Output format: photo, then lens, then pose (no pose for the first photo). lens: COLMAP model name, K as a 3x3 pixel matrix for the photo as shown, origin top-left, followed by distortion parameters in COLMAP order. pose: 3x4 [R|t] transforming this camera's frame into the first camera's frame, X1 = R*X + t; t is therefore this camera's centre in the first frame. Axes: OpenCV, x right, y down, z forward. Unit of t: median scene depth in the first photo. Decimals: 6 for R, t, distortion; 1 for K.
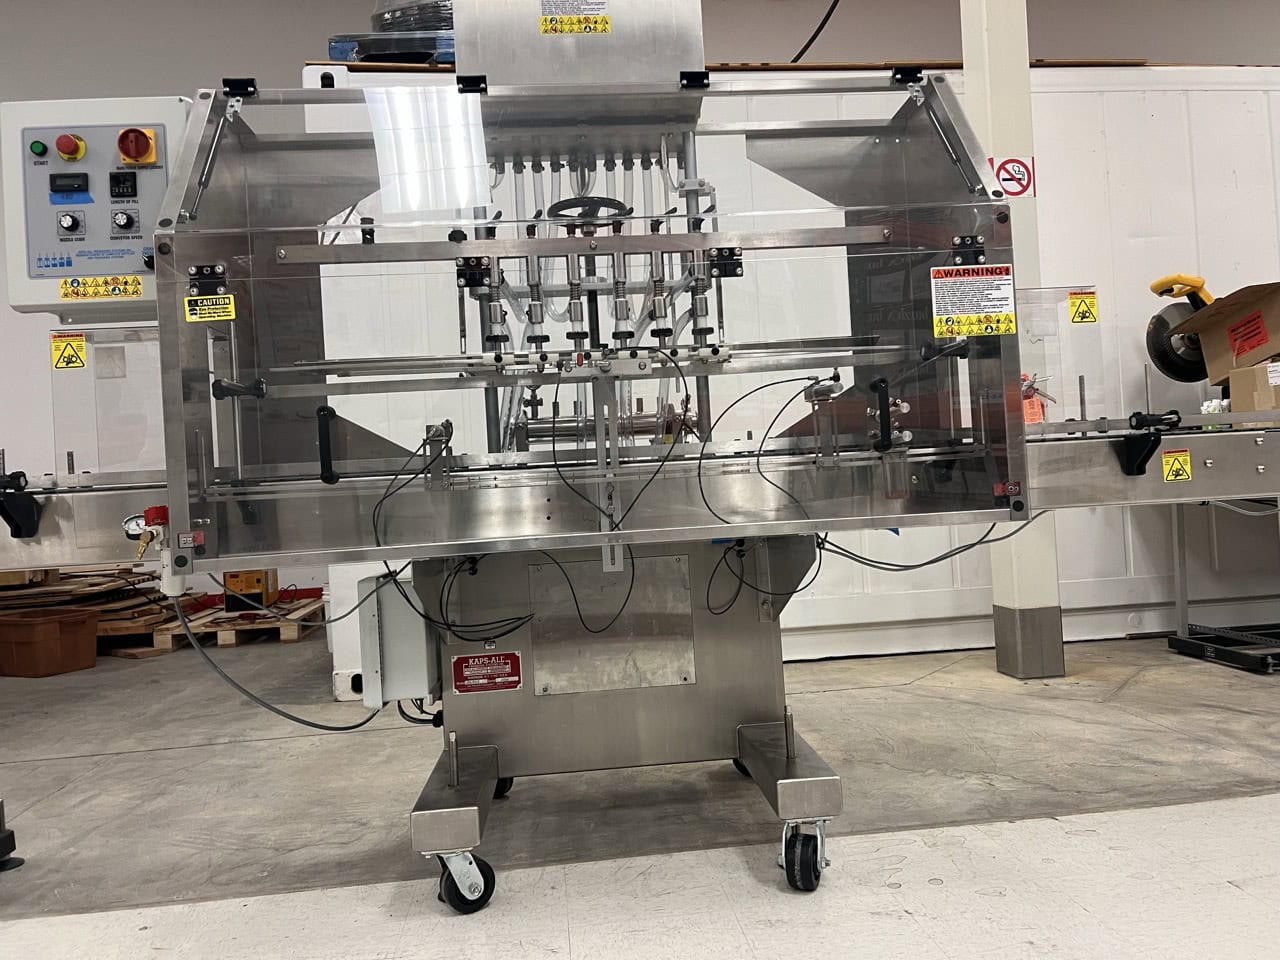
lens RADIAL K [[958.2, 0, 649.2], [0, 958.2, 475.0], [0, 0, 1]] dist [0.057479, -0.052732]
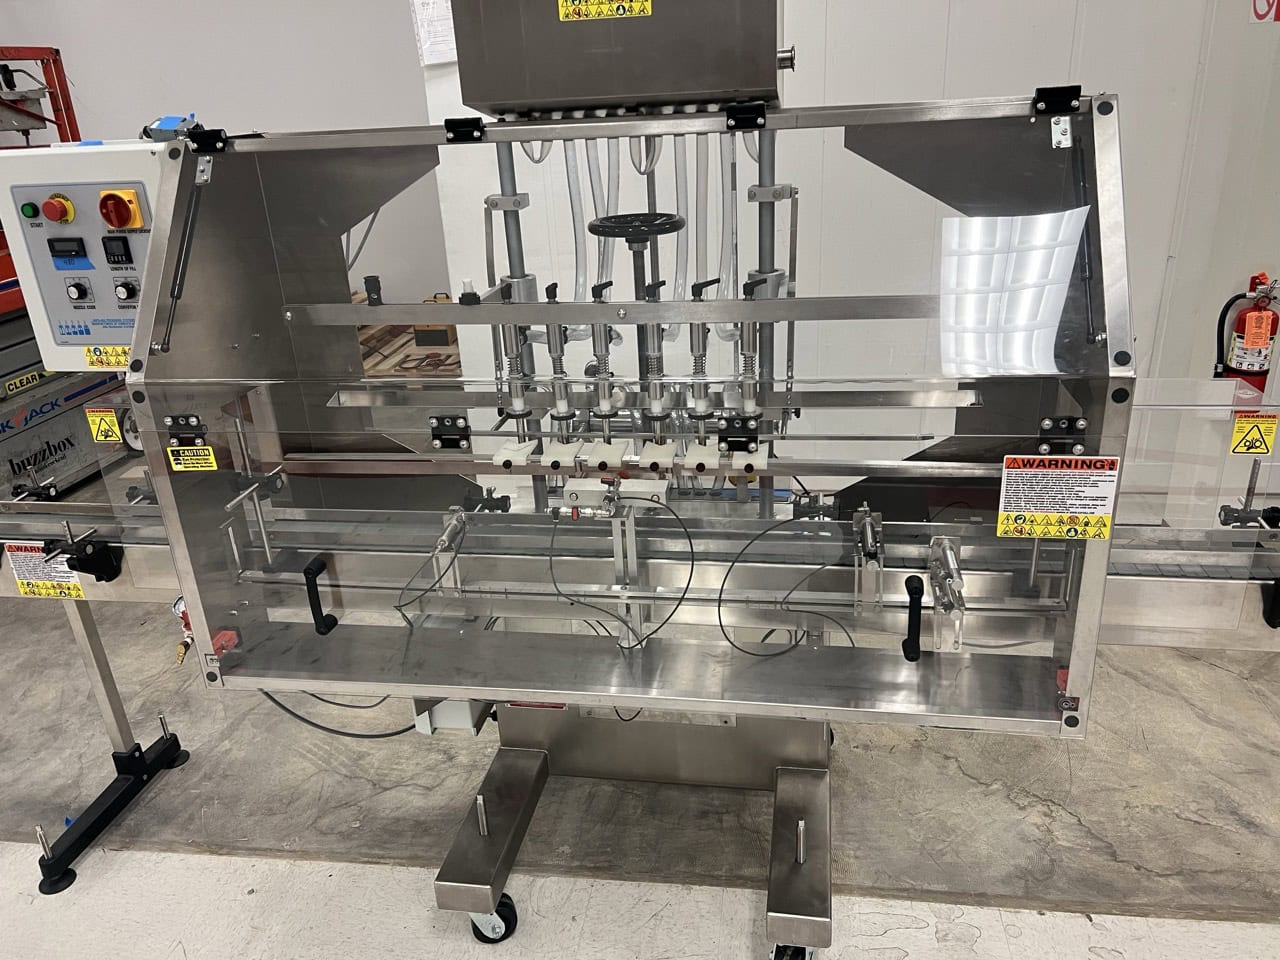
lens RADIAL K [[958.2, 0, 648.4], [0, 958.2, 477.4], [0, 0, 1]] dist [0.057479, -0.052732]
pose [[0.969672, 0.101228, -0.222462, 0.176125], [-0.002452, 0.914183, 0.405294, -0.477952], [0.244398, -0.392457, 0.886706, 0.219858]]
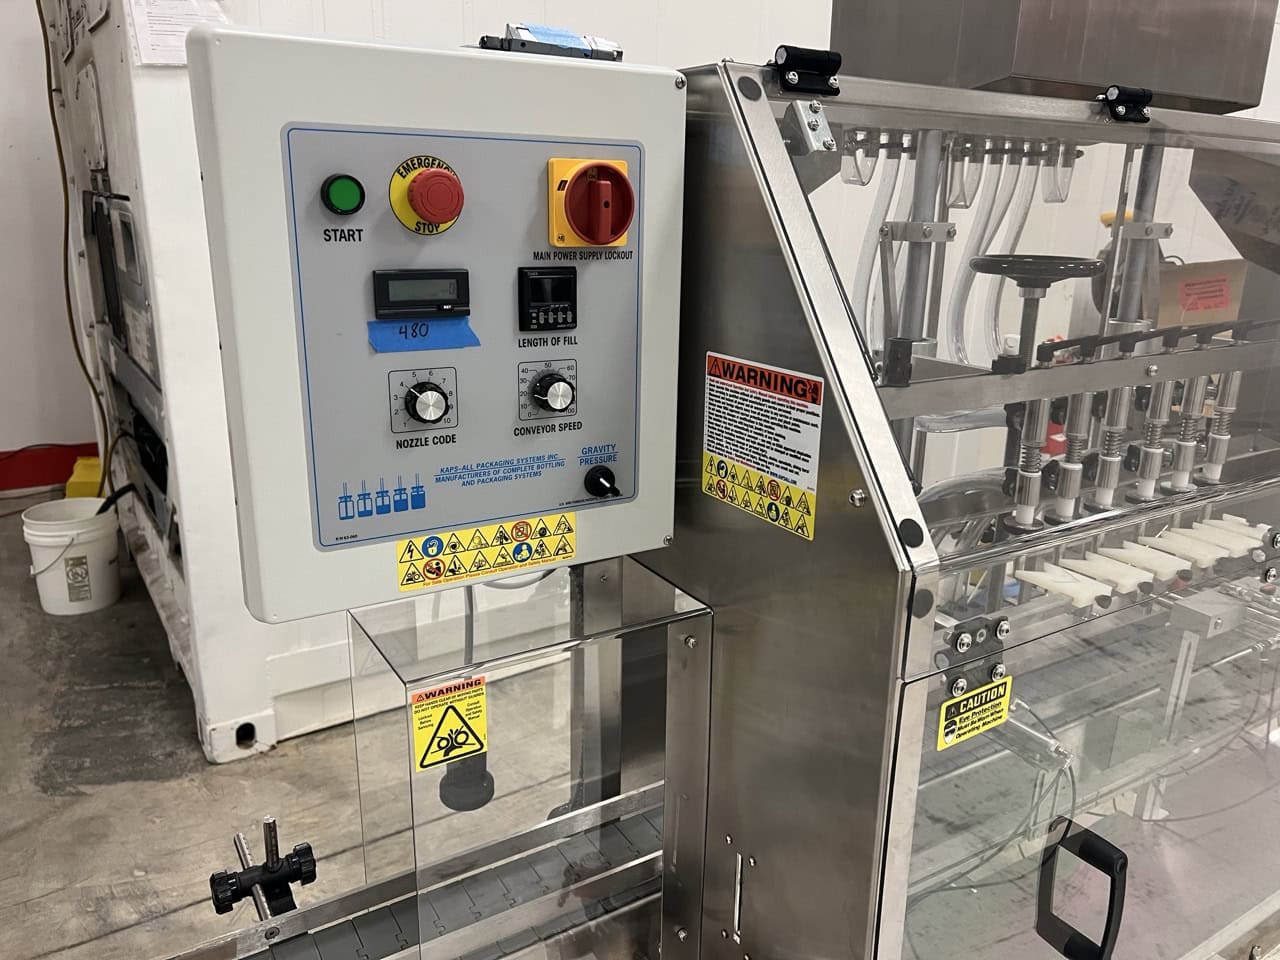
lens RADIAL K [[958.2, 0, 636.7], [0, 958.2, 472.1], [0, 0, 1]] dist [0.057479, -0.052732]
pose [[0.885723, -0.056475, 0.460766, -0.695622], [-0.079407, 0.959511, 0.270247, -0.340505], [-0.457373, -0.275952, 0.845376, 0.632443]]
